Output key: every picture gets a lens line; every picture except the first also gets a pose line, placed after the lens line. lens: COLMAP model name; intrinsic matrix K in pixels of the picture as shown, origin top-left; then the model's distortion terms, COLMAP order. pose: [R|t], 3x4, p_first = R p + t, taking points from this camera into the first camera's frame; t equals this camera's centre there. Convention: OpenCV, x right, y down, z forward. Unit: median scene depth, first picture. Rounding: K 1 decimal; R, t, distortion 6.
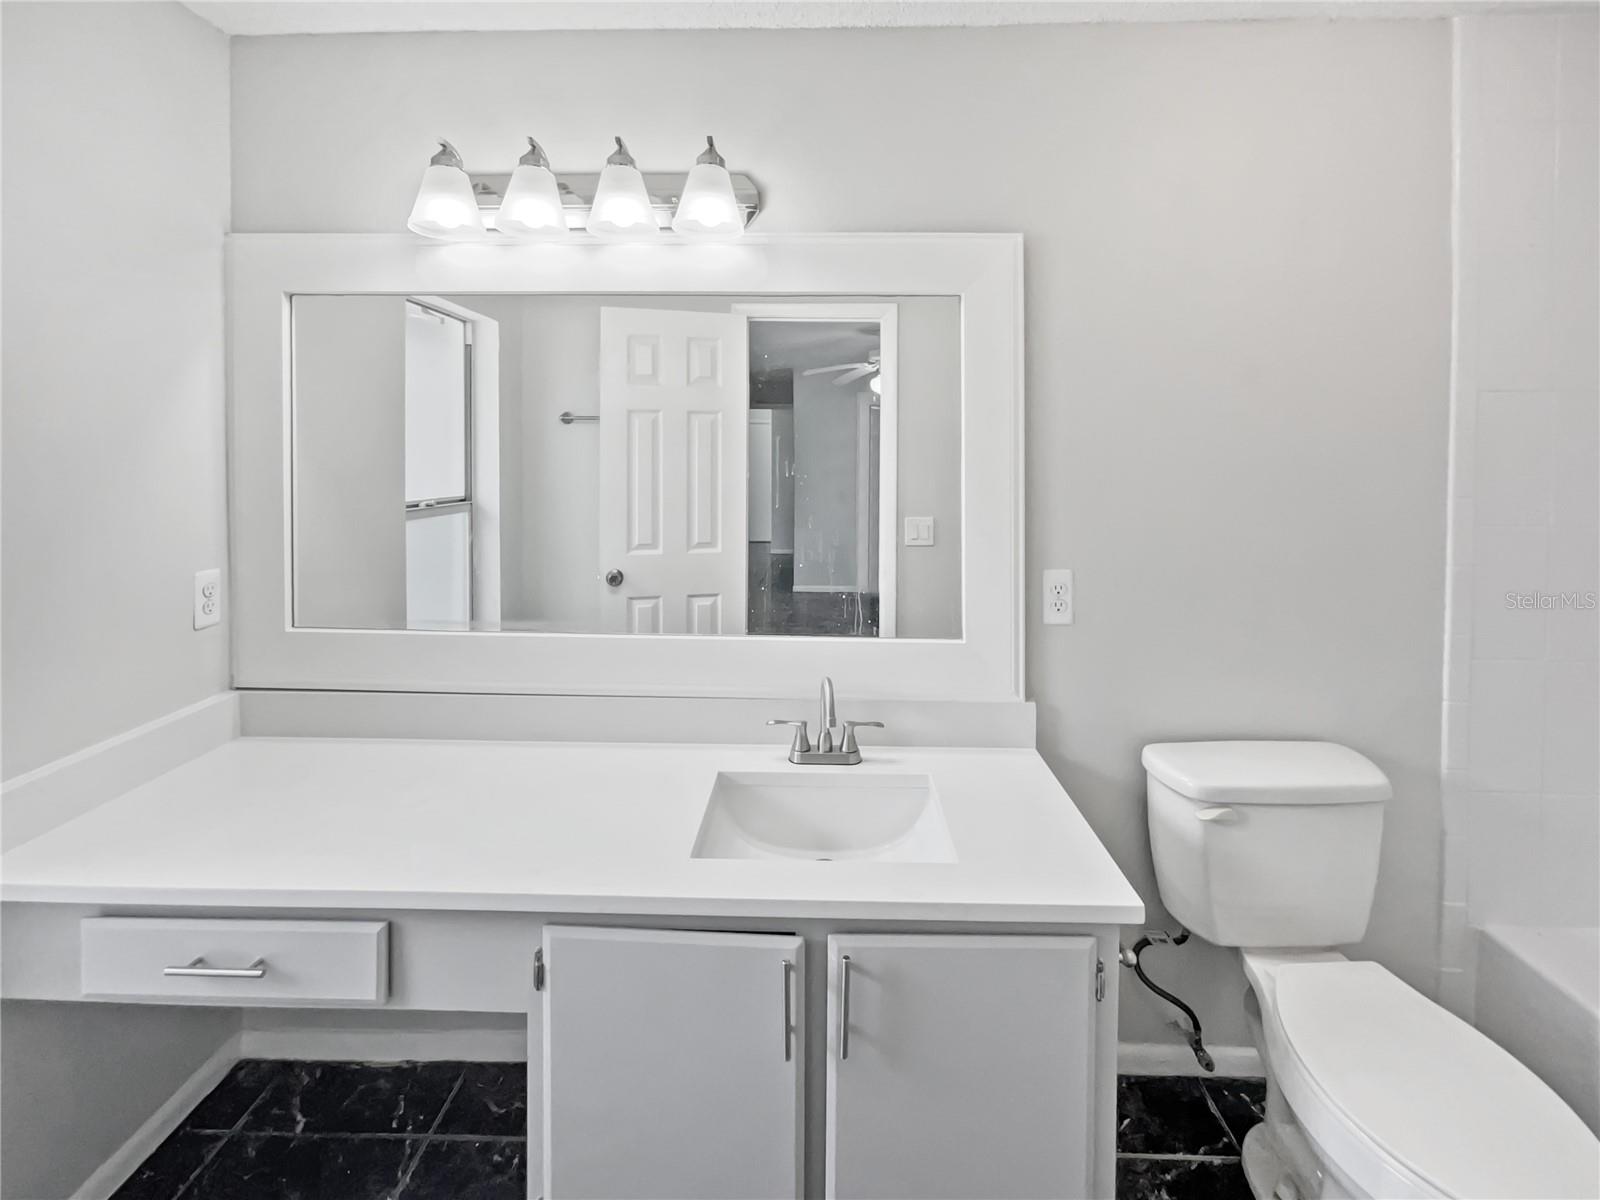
lens RADIAL K [[705.8, 0, 801.6], [0, 705.8, 454.5], [0, 0, 1]] dist [0.000209, 0.007709]
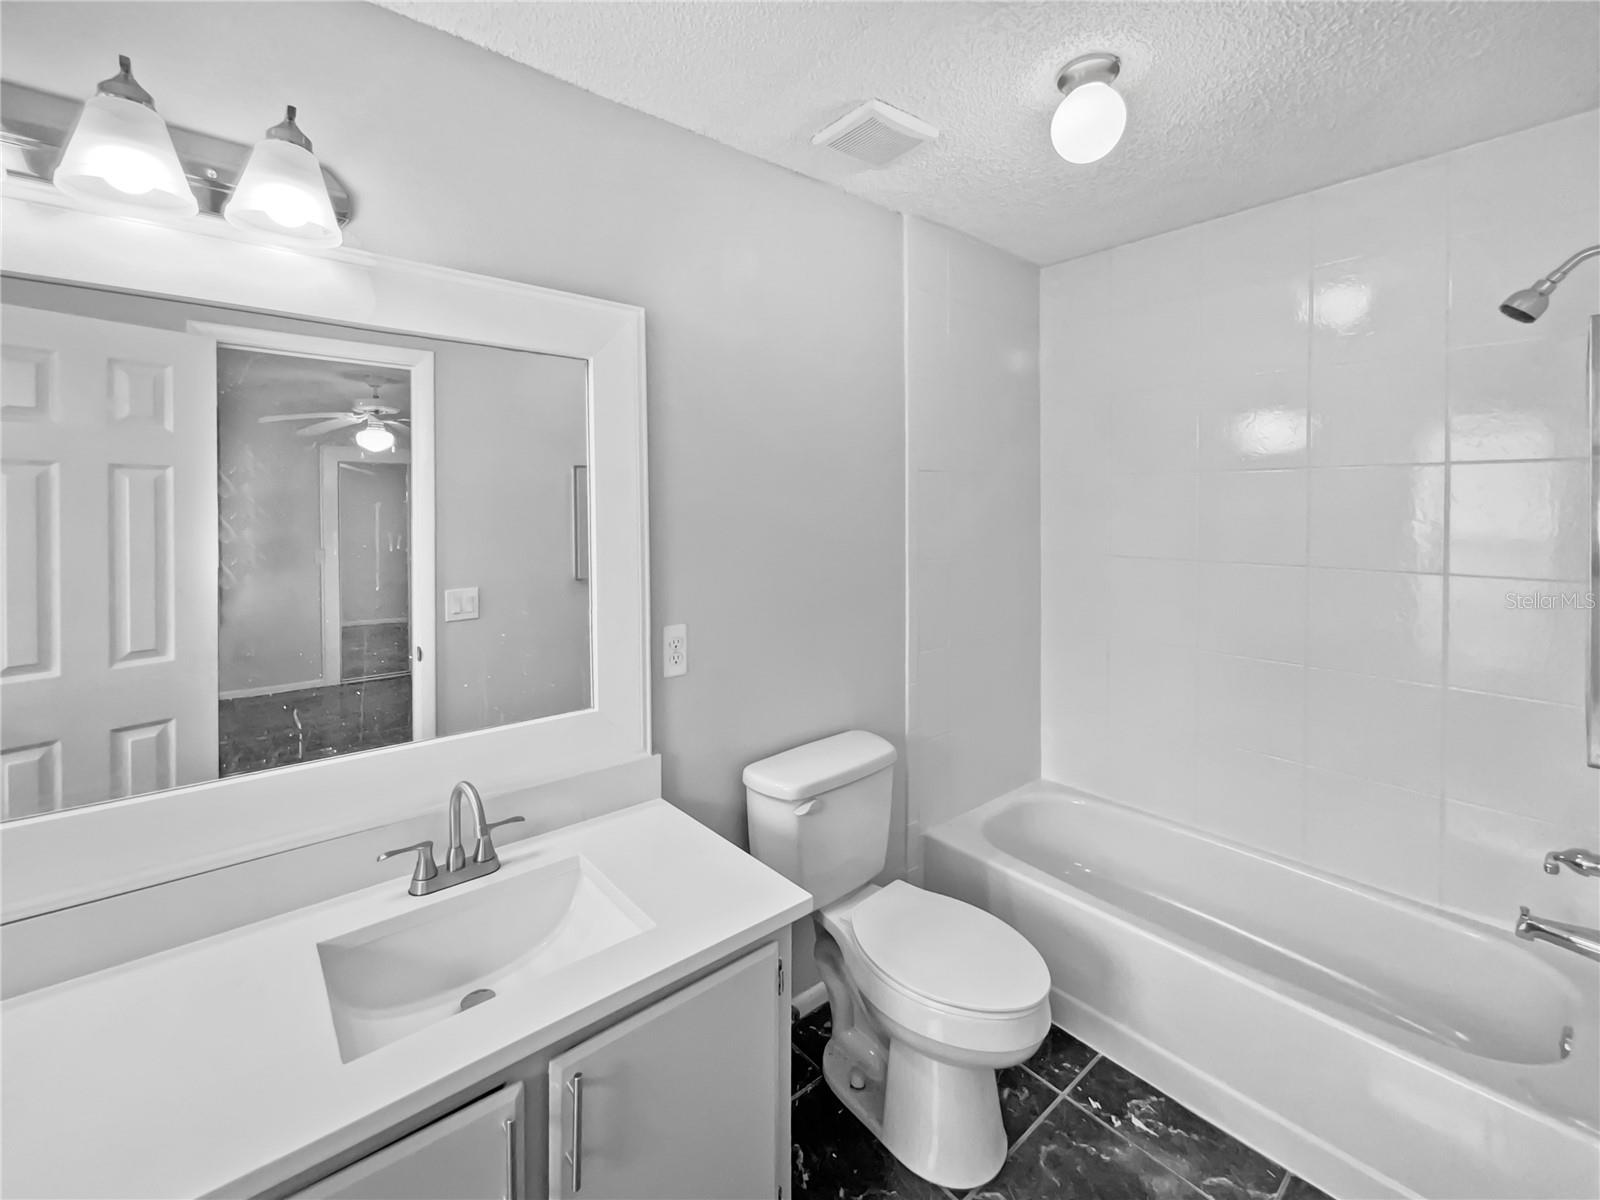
lens RADIAL K [[696.4, 0, 784.5], [0, 696.4, 505.6], [0, 0, 1]] dist [0.002161, 0.006903]
pose [[0.758254, -0.004826, 0.651941, -0.215990], [0.014654, 0.999846, -0.009642, -0.007241], [-0.651794, 0.016865, 0.758208, 0.087574]]
